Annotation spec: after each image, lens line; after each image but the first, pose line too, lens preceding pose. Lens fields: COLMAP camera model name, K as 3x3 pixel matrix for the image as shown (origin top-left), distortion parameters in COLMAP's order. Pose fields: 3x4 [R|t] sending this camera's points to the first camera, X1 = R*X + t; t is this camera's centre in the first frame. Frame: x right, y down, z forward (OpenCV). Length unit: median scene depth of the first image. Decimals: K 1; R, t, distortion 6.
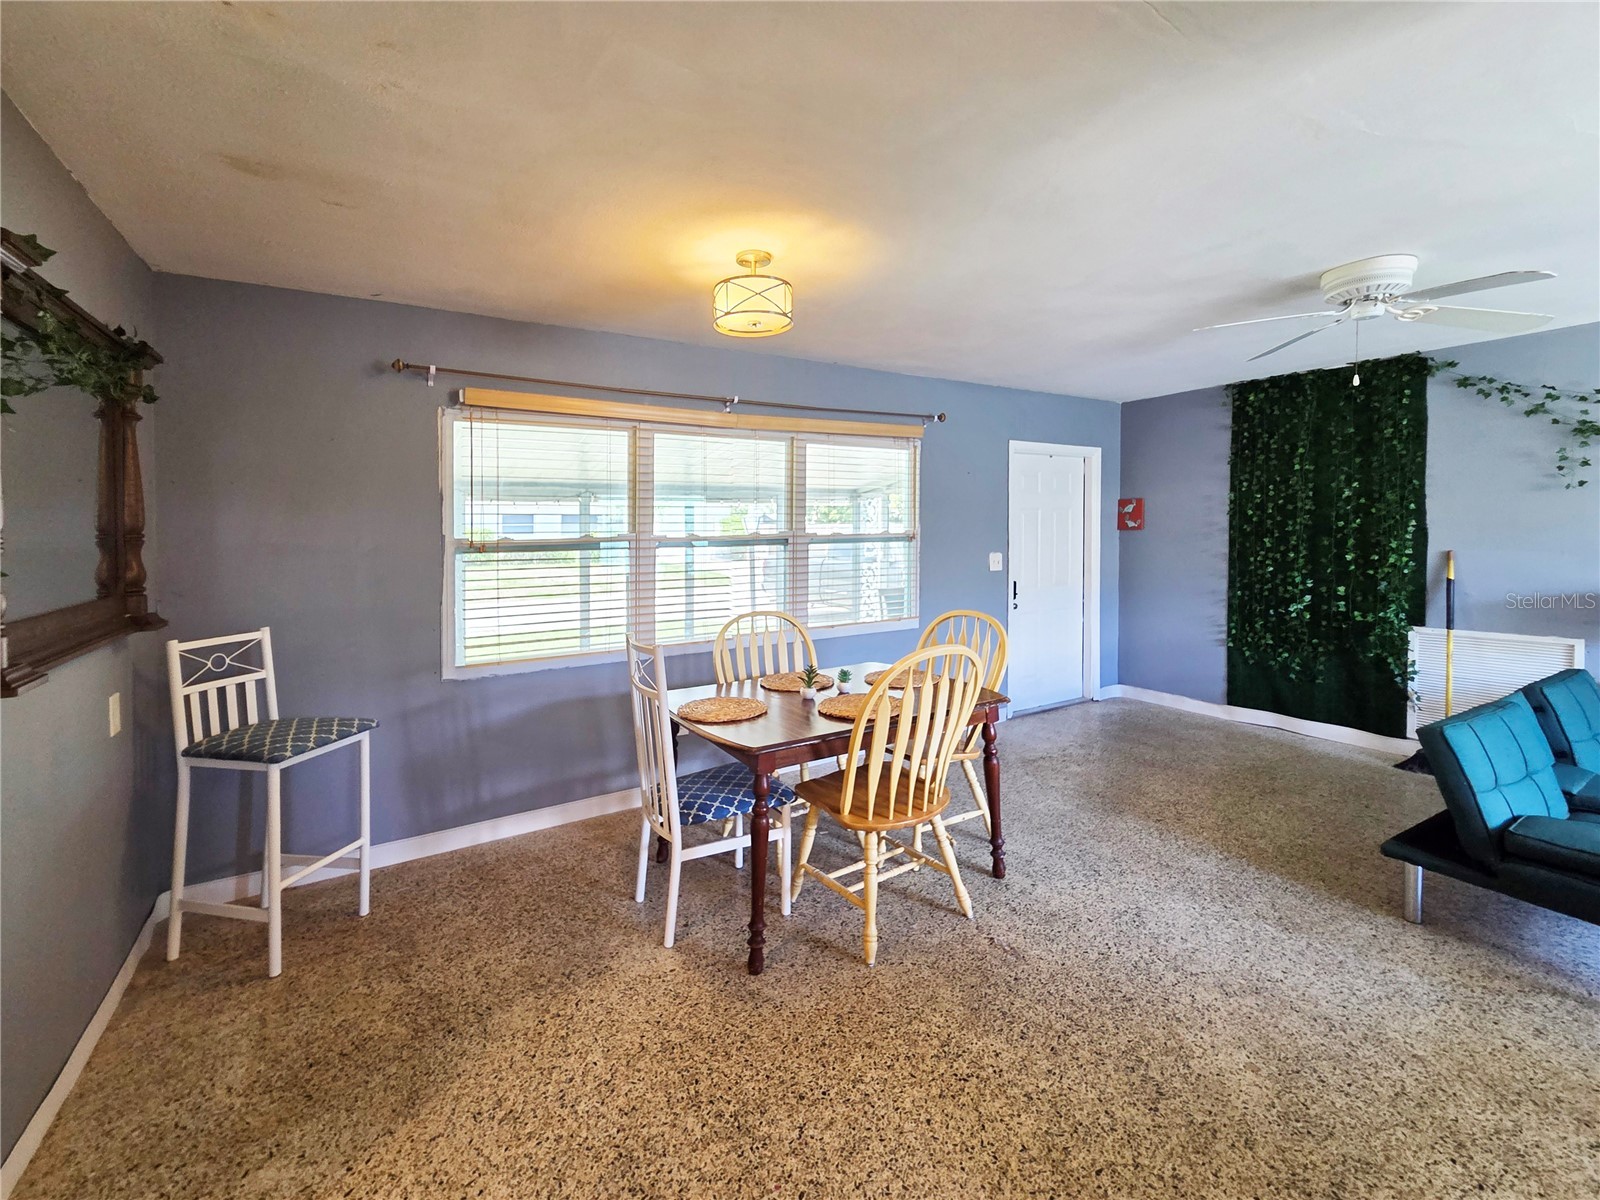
lens RADIAL K [[617.4, 0, 803.7], [0, 617.4, 553.0], [0, 0, 1]] dist [0.000659, 0.000125]
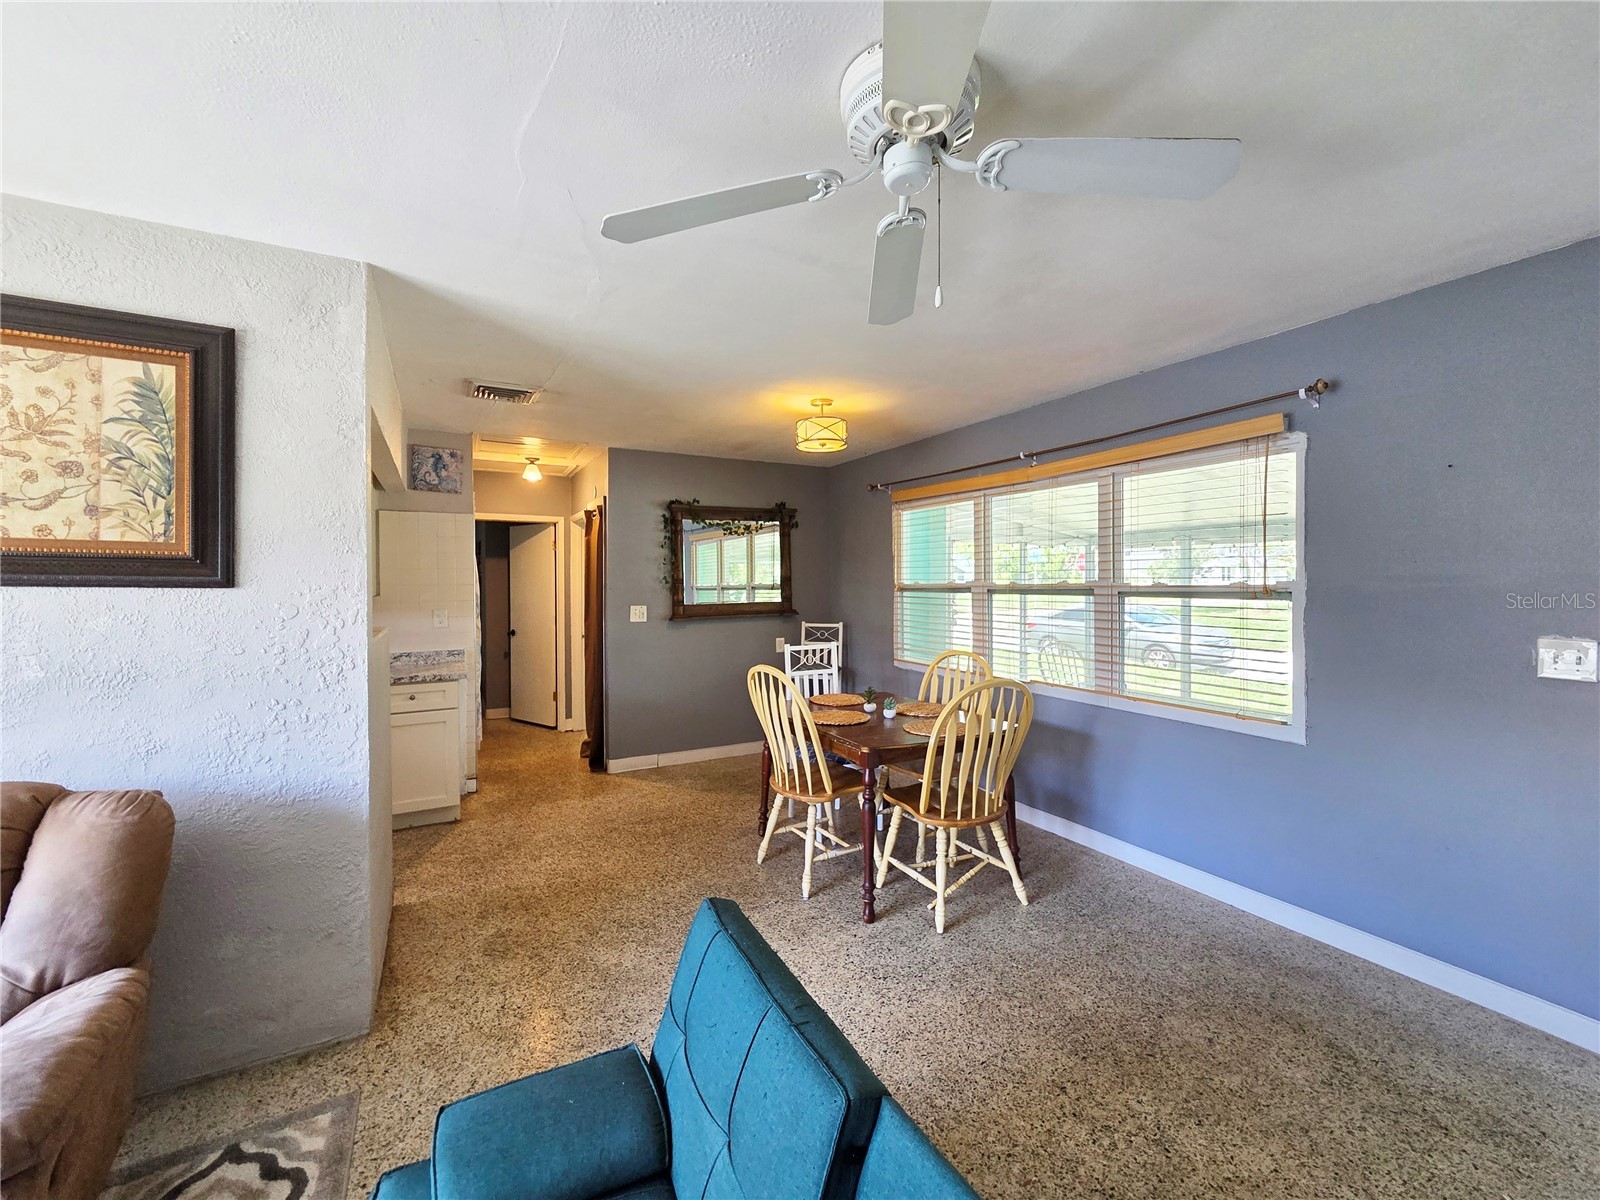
lens RADIAL K [[651.6, 0, 819.7], [0, 651.6, 591.2], [0, 0, 1]] dist [0.001362, -0.000097]
pose [[0.019059, 0.031992, -0.999306, 1.059375], [-0.032022, 0.998995, 0.031371, -0.042999], [0.999305, 0.031402, 0.020064, 0.674400]]
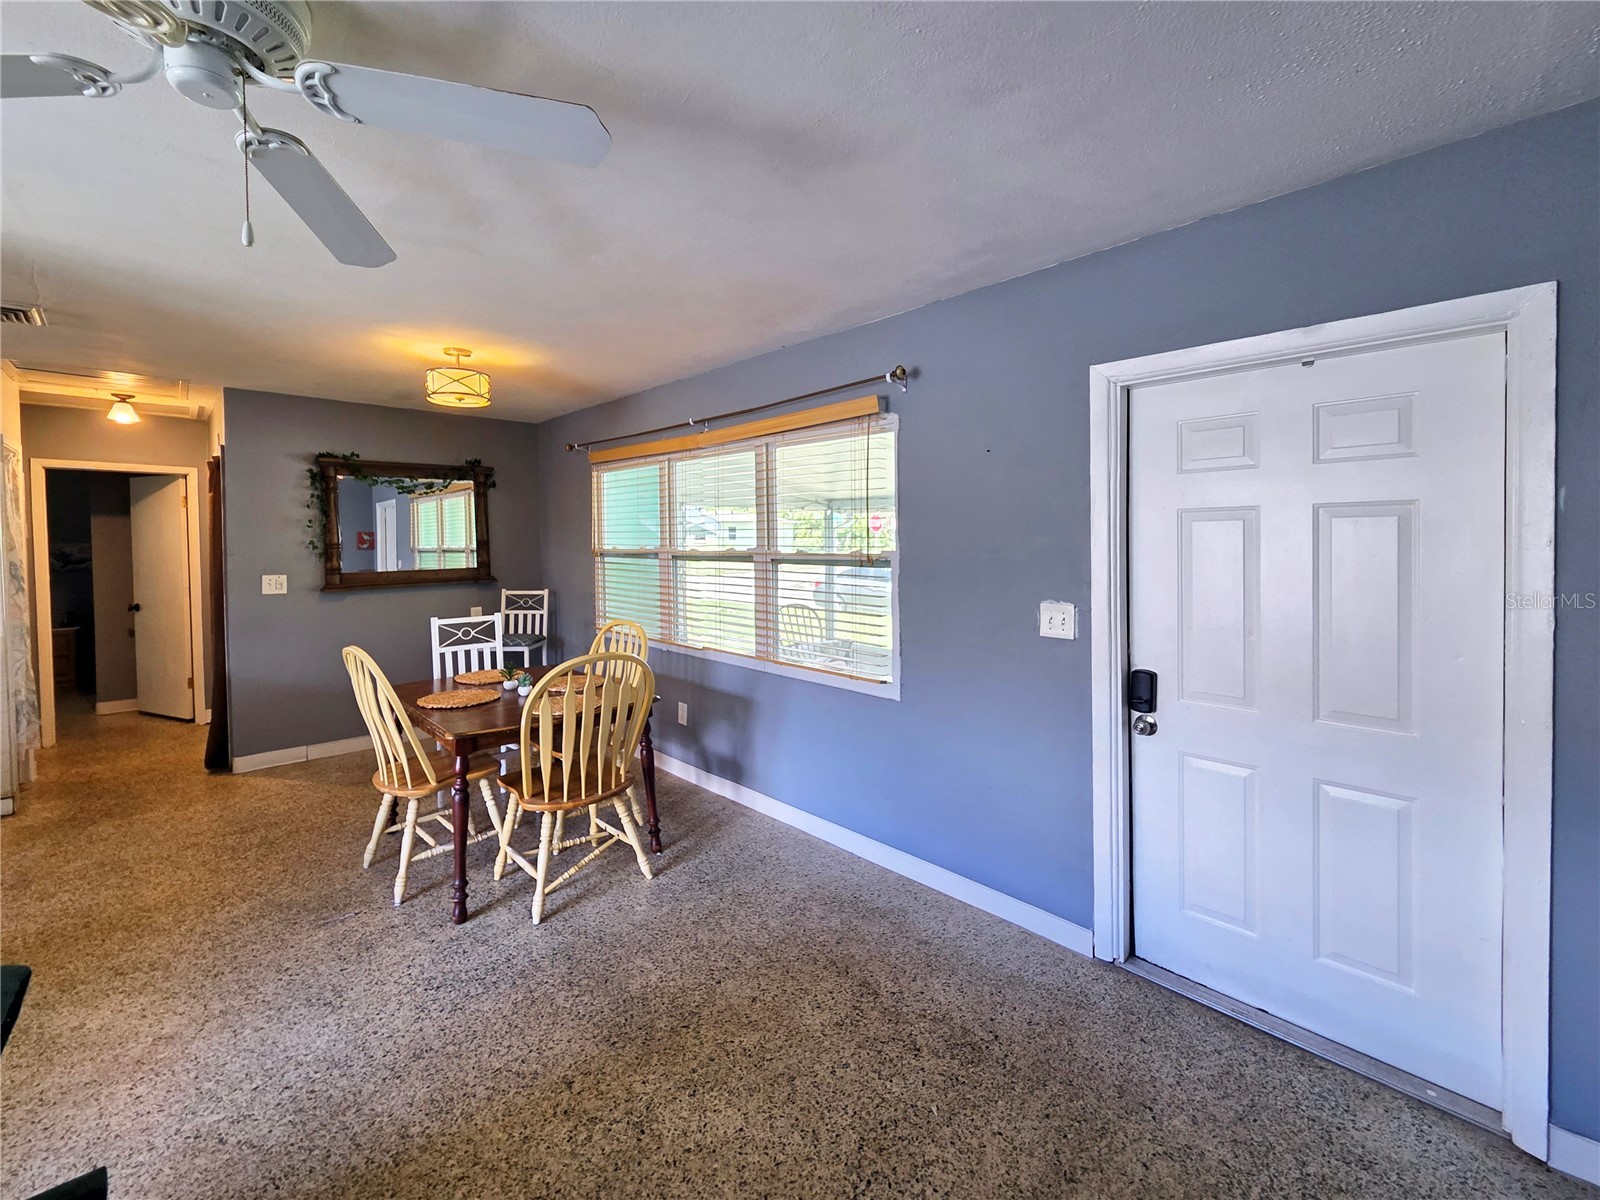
lens RADIAL K [[650.7, 0, 802.2], [0, 650.7, 556.0], [0, 0, 1]] dist [-0.001457, 0.000385]
pose [[0.276319, 0.040822, -0.960199, 1.069635], [-0.037491, 0.998795, 0.031674, -0.066158], [0.960334, 0.027247, 0.277517, 0.929622]]
